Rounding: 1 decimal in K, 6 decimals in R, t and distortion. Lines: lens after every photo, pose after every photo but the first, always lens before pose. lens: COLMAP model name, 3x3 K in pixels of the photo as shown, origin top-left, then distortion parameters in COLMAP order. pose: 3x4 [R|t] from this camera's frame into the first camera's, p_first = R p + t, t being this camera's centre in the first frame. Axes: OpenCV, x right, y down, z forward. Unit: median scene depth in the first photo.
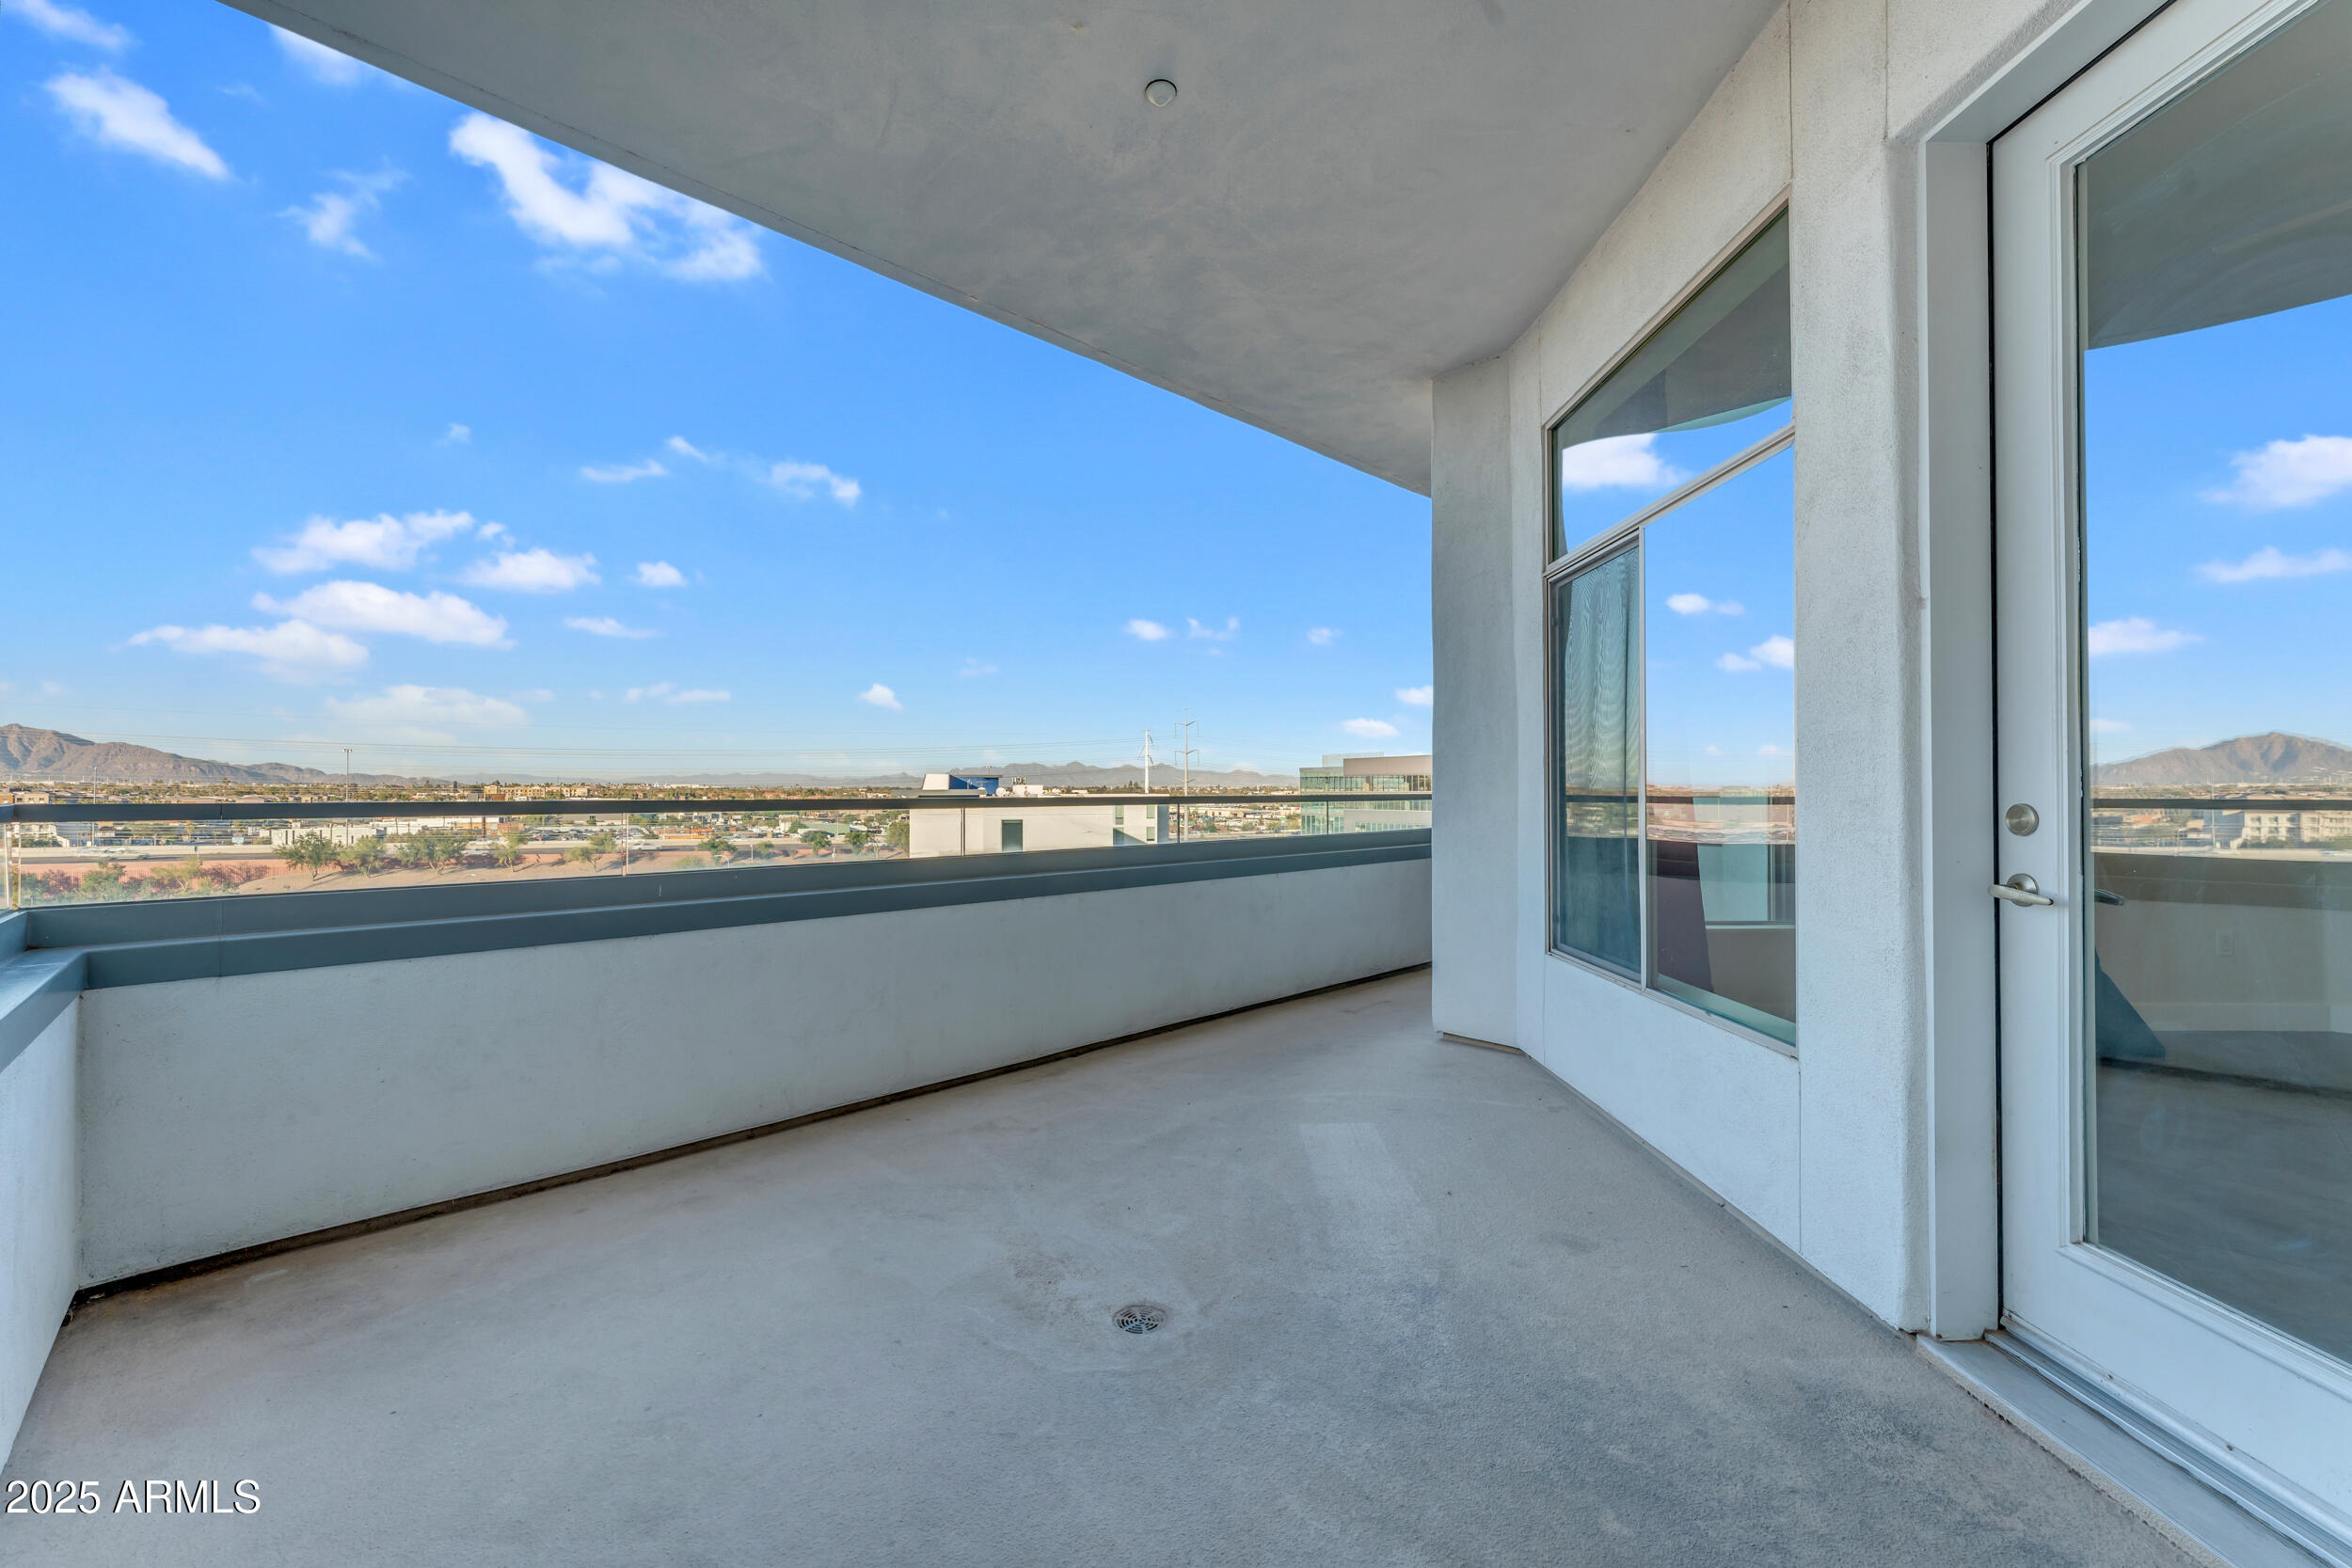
lens RADIAL K [[935.8, 0, 1176.0], [0, 935.8, 784.0], [0, 0, 1]] dist [0.000365, 0.000478]
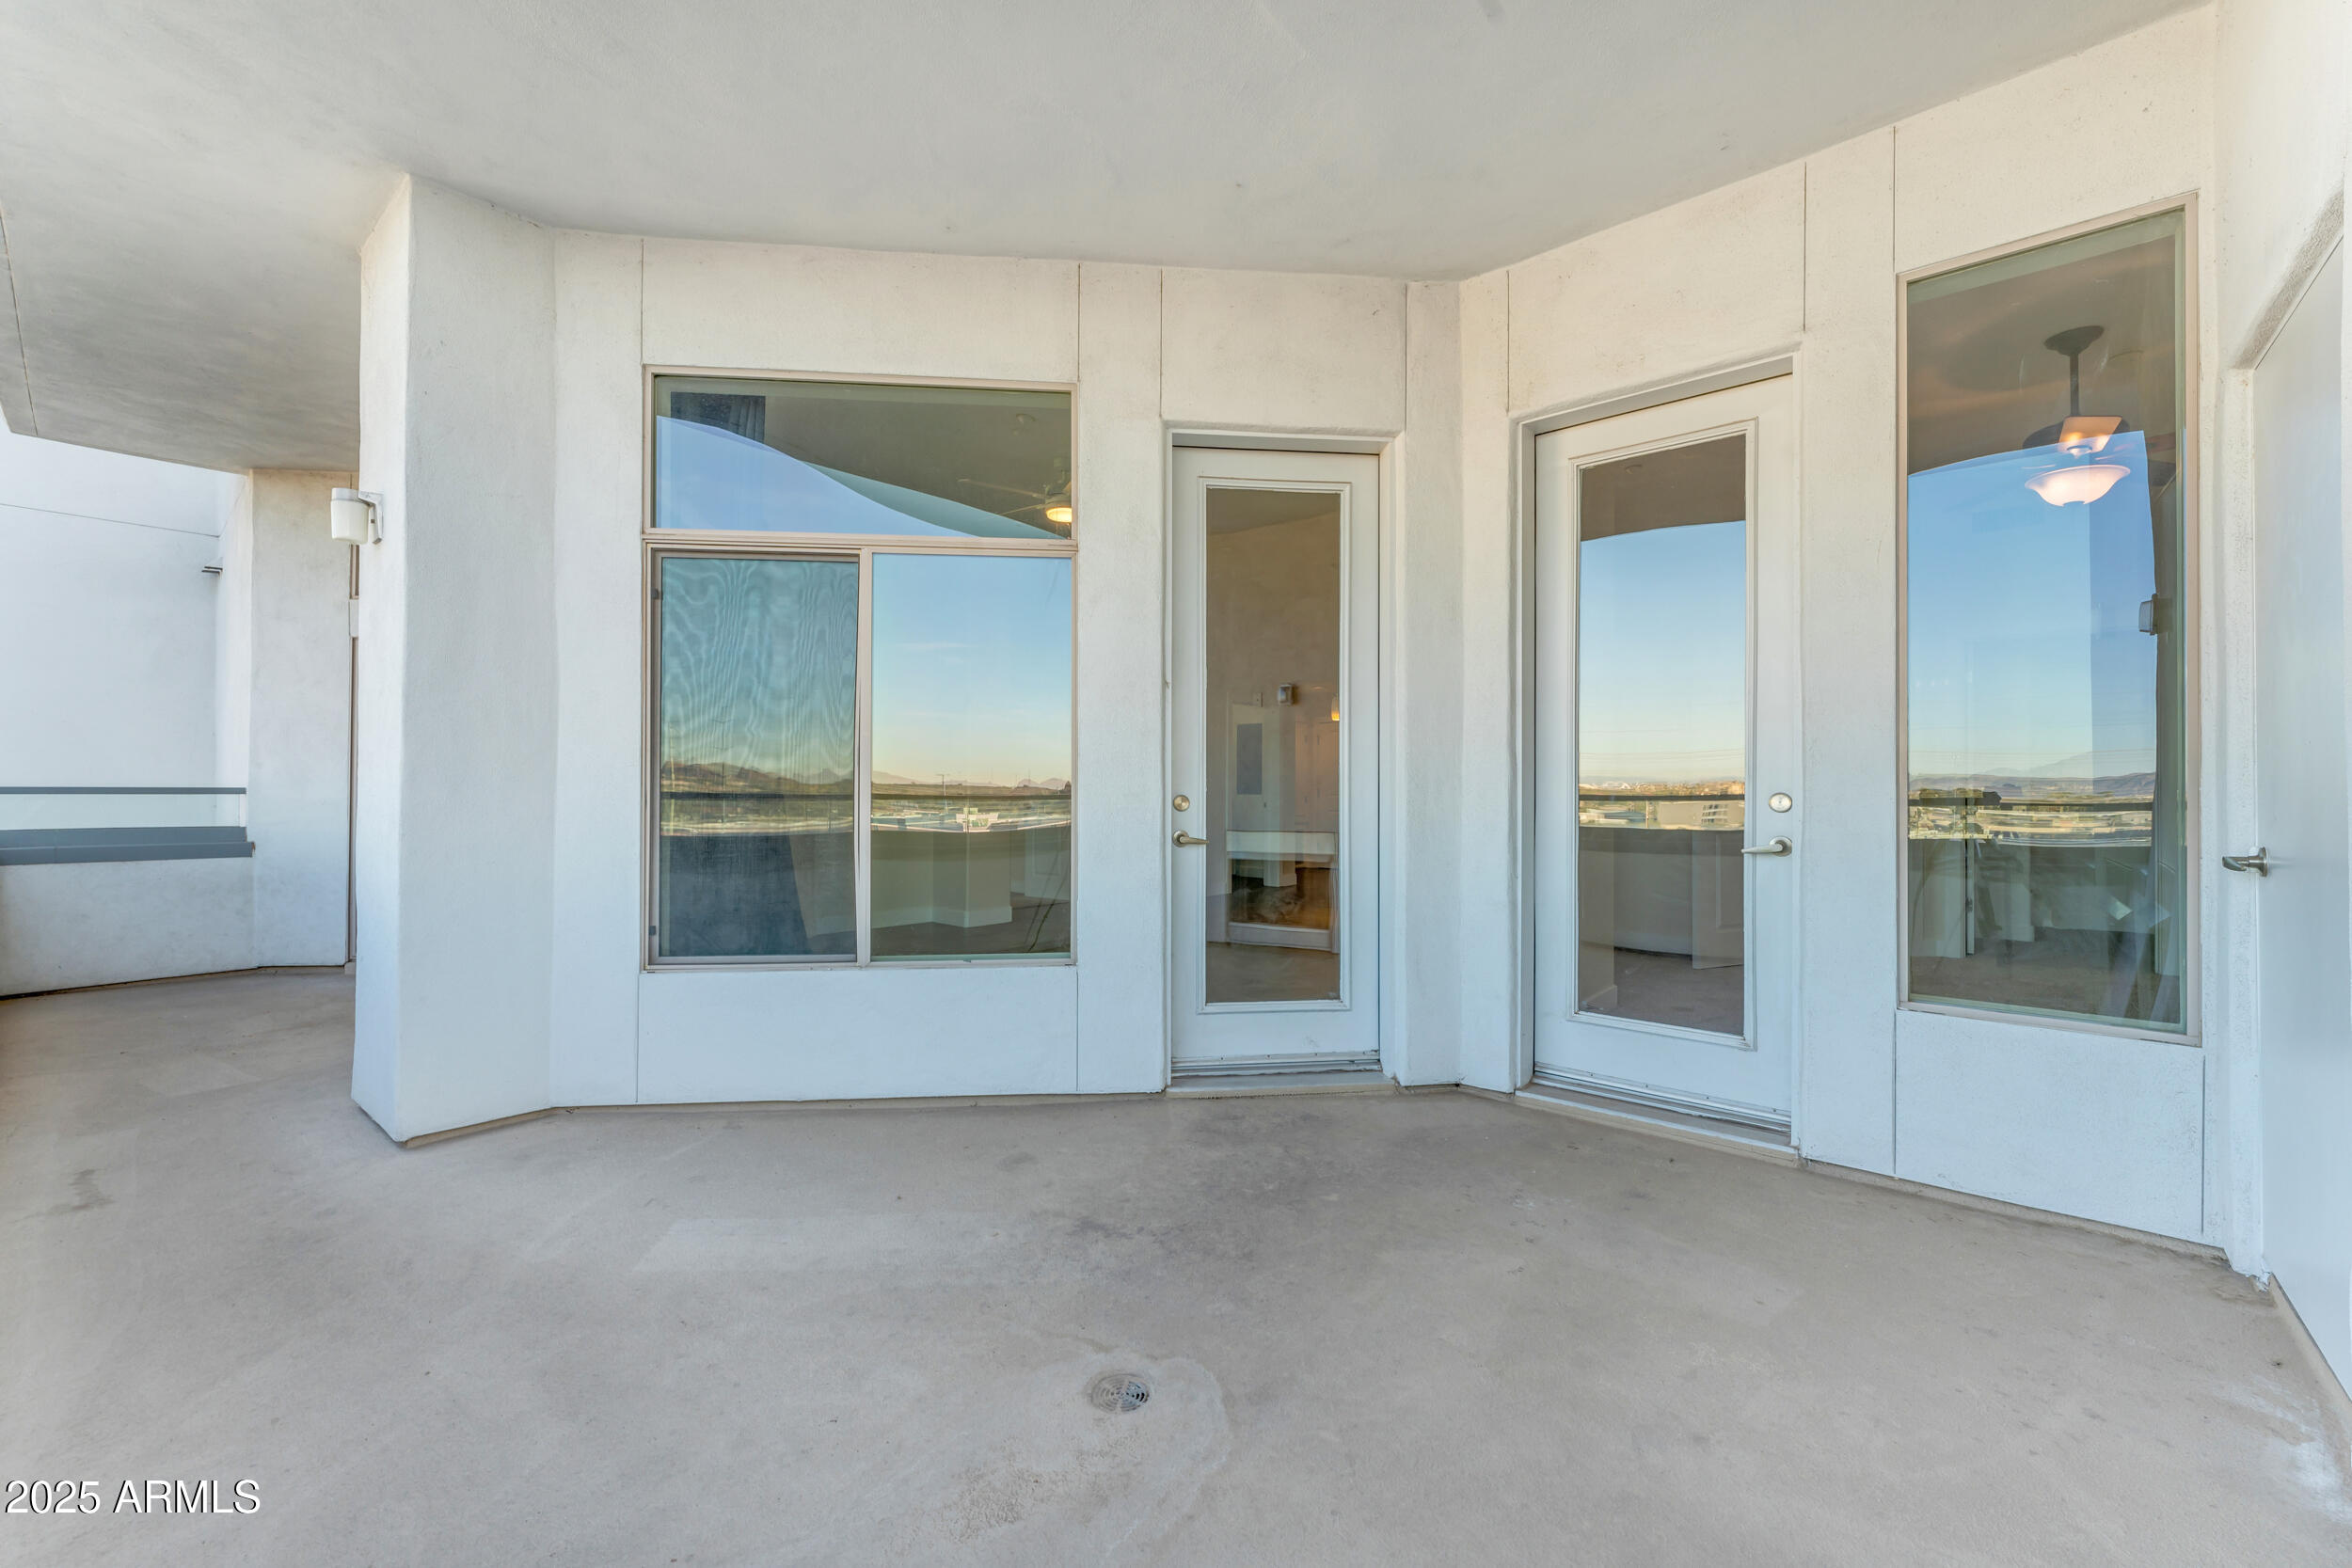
lens RADIAL K [[935.8, 0, 1176.0], [0, 935.8, 784.0], [0, 0, 1]] dist [0.000365, 0.000478]
pose [[-0.090175, 0.006321, 0.995906, -0.897768], [-0.008643, 0.999937, -0.007129, 0.011526], [-0.995888, -0.009250, -0.090115, 1.017833]]
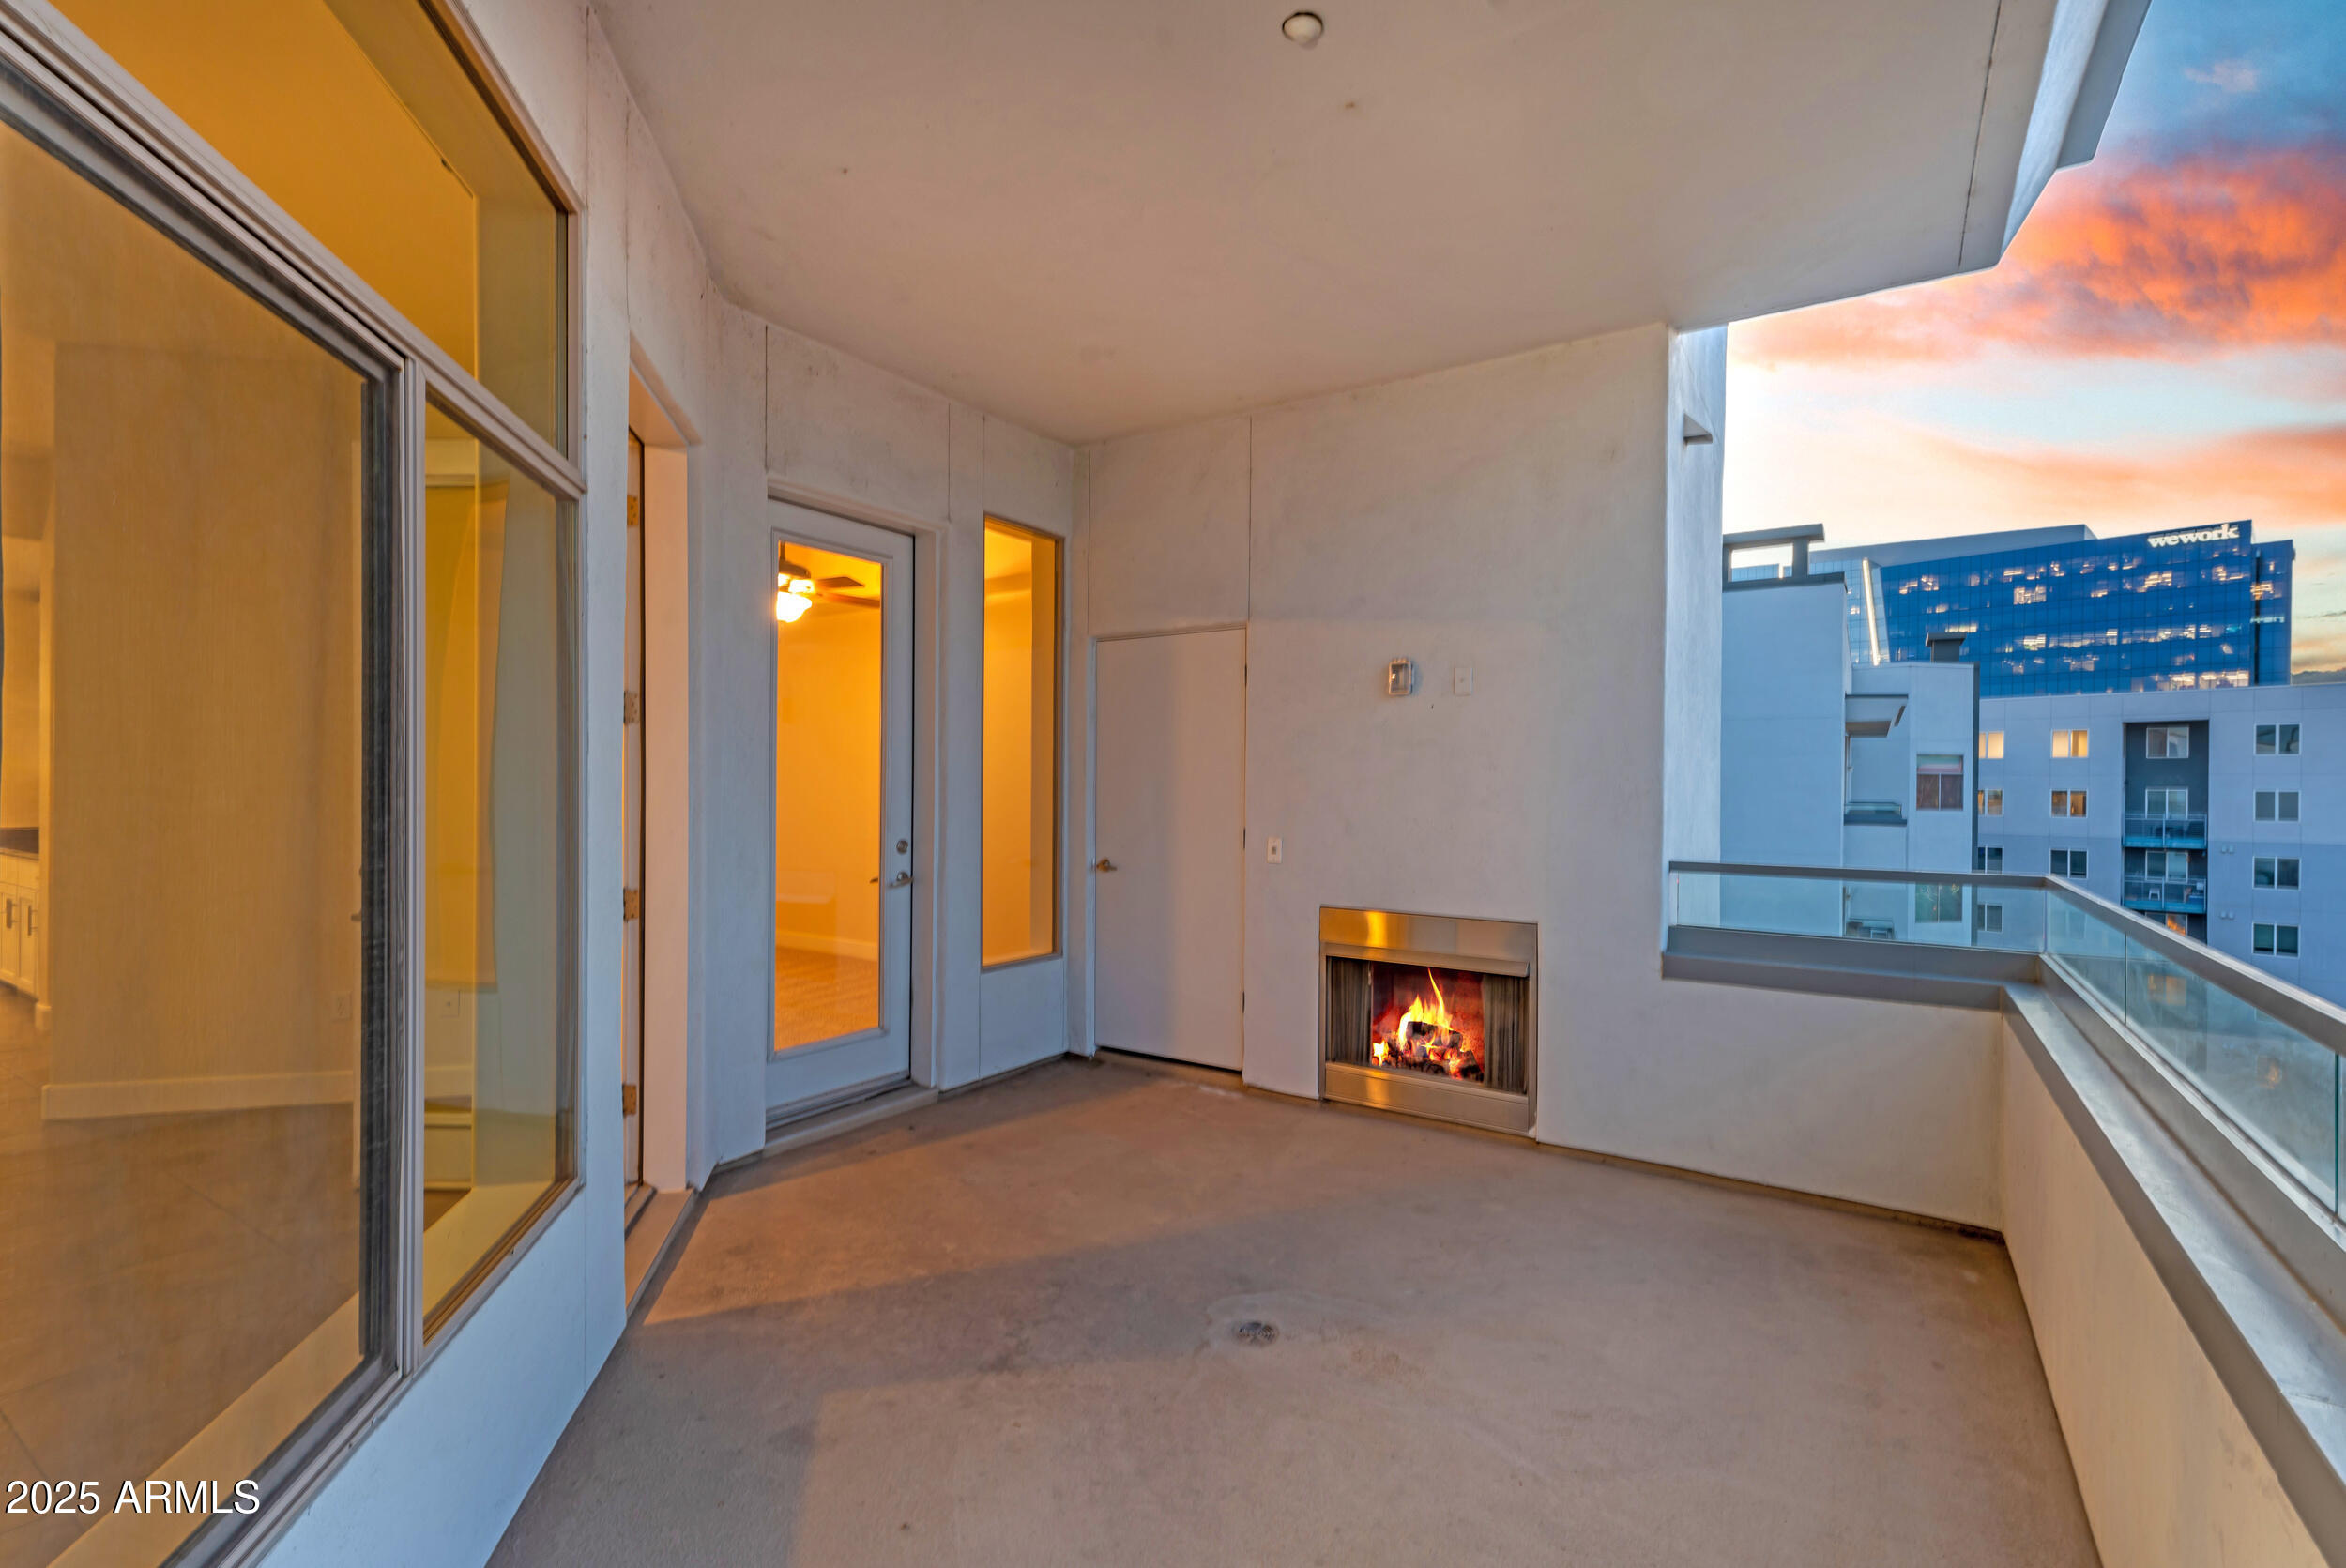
lens RADIAL K [[1045.9, 0, 1177.0], [0, 1045.9, 816.8], [0, 0, 1]] dist [0.014904, 0.000135]
pose [[-0.976808, -0.001760, -0.214108, 0.330821], [-0.006759, 0.999721, 0.022621, -0.092343], [0.214009, 0.023544, -0.976548, 2.197460]]
